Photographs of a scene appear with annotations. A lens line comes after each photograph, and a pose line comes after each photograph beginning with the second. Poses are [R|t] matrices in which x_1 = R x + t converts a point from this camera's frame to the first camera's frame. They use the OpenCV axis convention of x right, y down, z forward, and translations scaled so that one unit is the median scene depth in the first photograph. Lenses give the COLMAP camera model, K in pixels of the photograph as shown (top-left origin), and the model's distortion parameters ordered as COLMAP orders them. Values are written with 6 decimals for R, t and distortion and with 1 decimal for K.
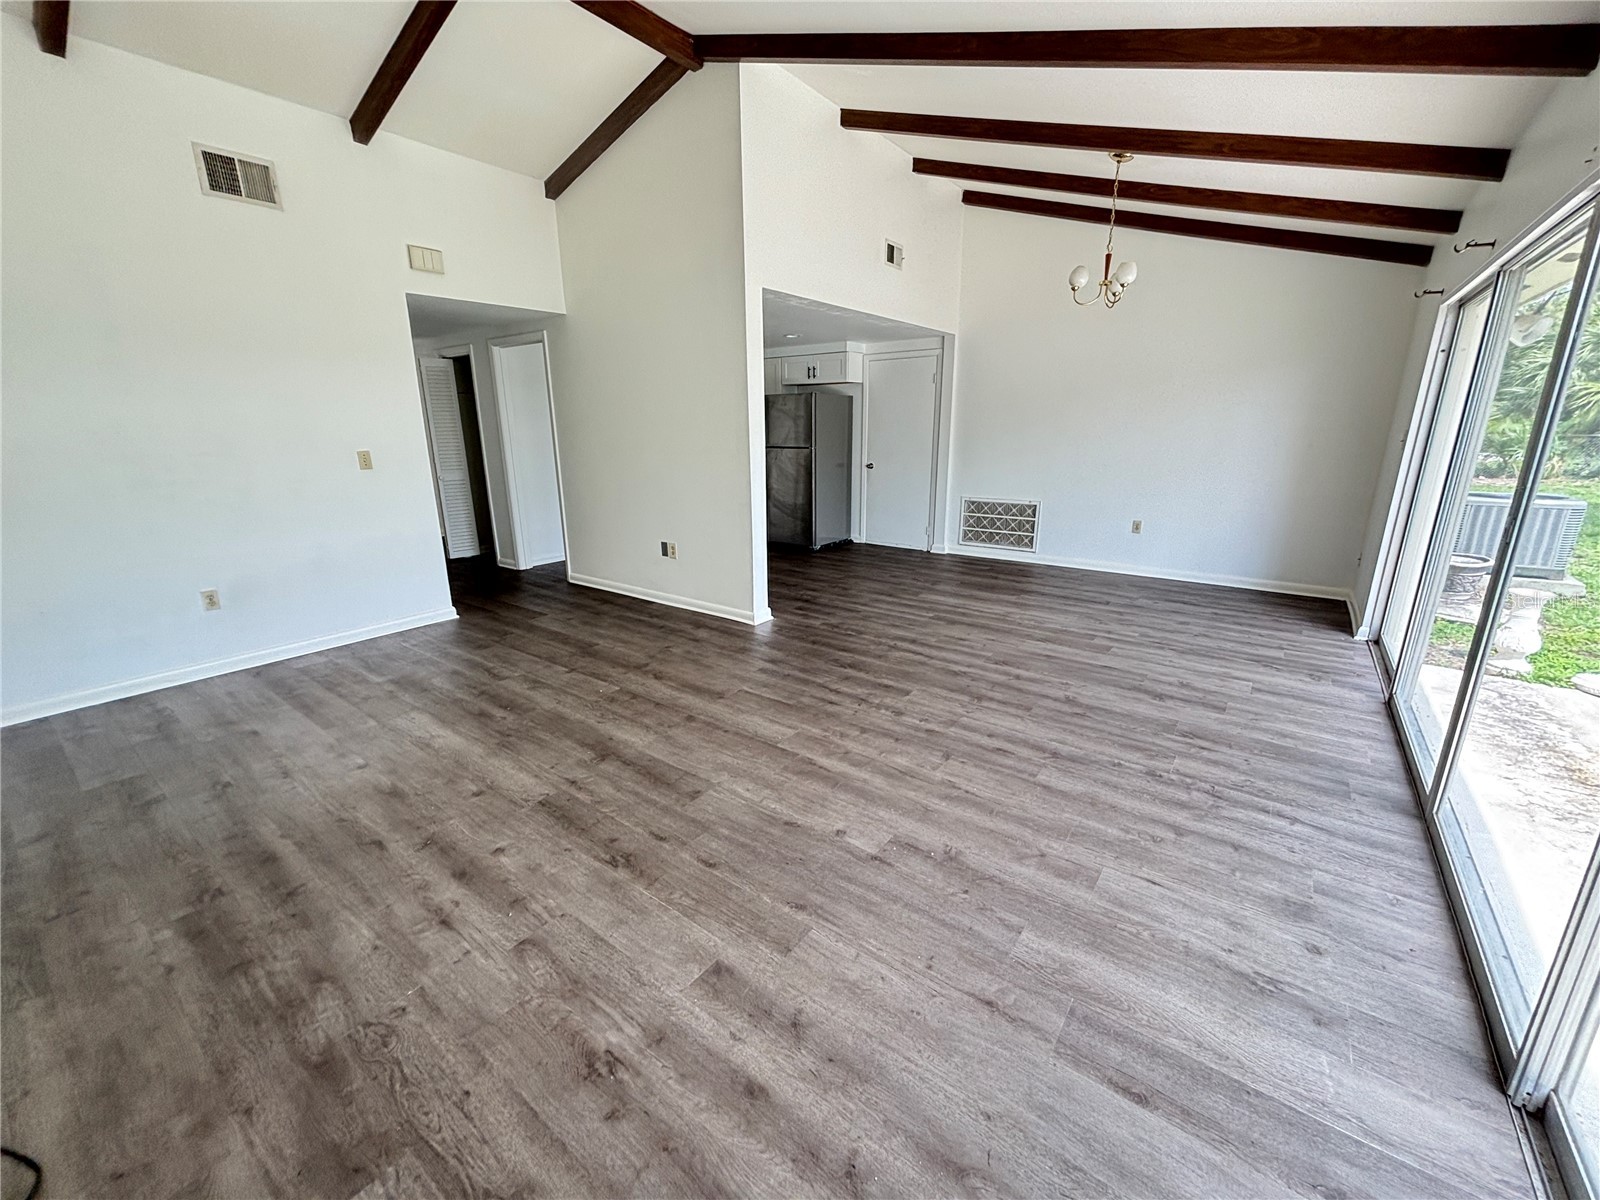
lens RADIAL K [[649.0, 0, 797.3], [0, 649.0, 600.5], [0, 0, 1]] dist [0.003342, 0.000011]
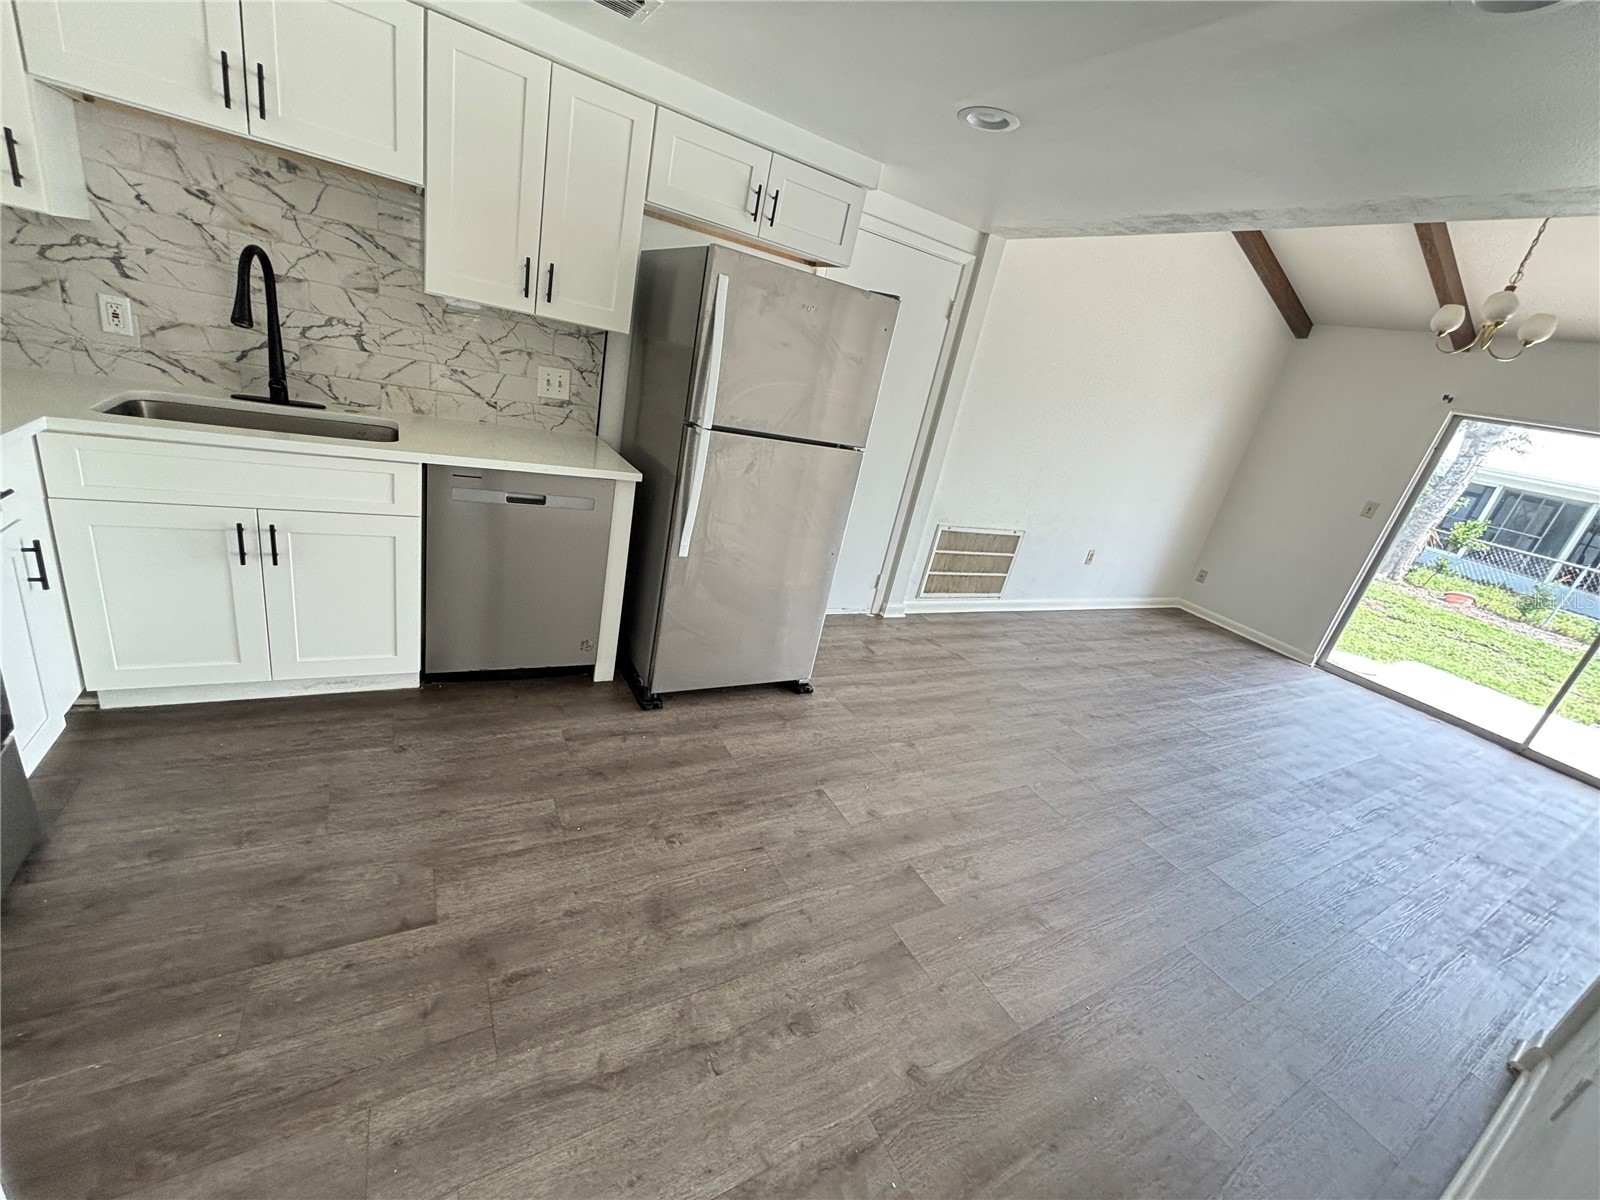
lens RADIAL K [[649.0, 0, 797.5], [0, 649.0, 598.3], [0, 0, 1]] dist [0.003342, 0.000011]
pose [[0.388357, -0.237099, 0.890485, -0.369876], [0.038195, 0.969644, 0.241518, -0.259147], [-0.920717, -0.059783, 0.385625, 0.939032]]
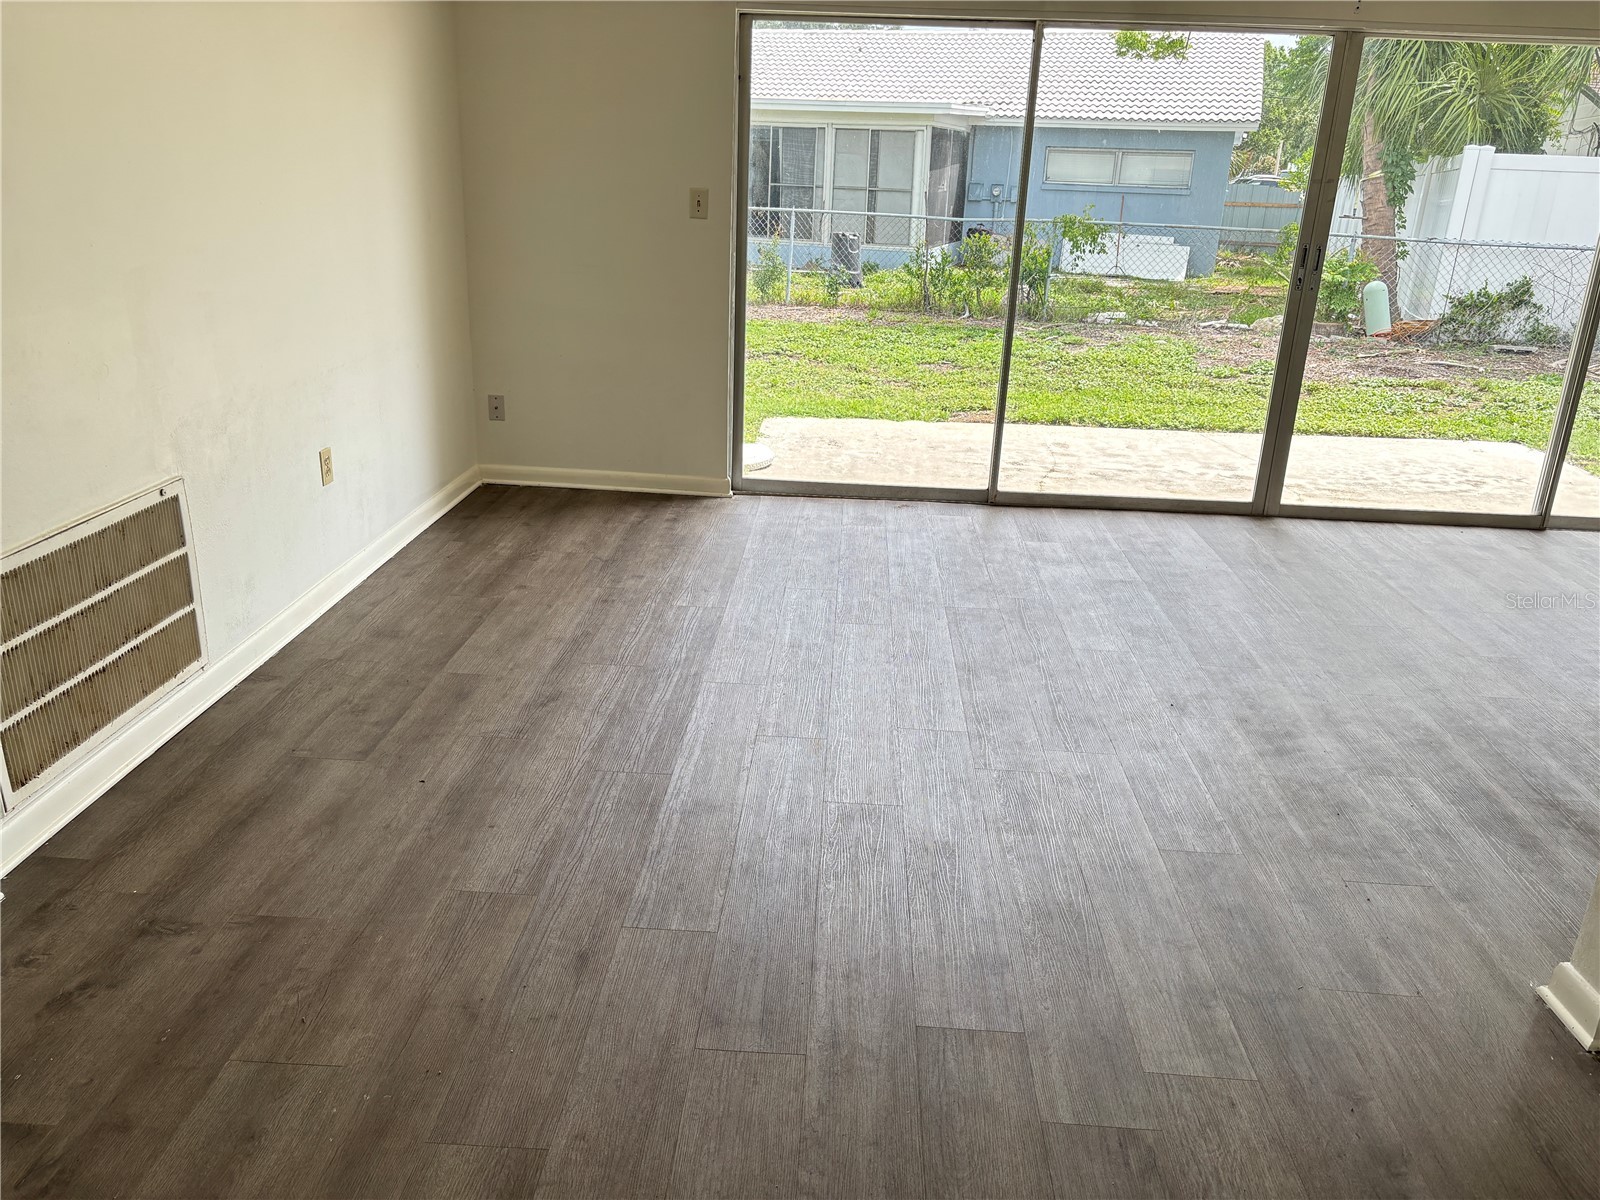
lens RADIAL K [[1218.8, 0, 793.0], [0, 1218.8, 605.3], [0, 0, 1]] dist [0.003151, -0.001461]
pose [[-0.559146, -0.293651, 0.775322, -0.143996], [0.190680, 0.864553, 0.464962, -0.282460], [-0.806843, 0.407820, -0.427418, 1.019464]]
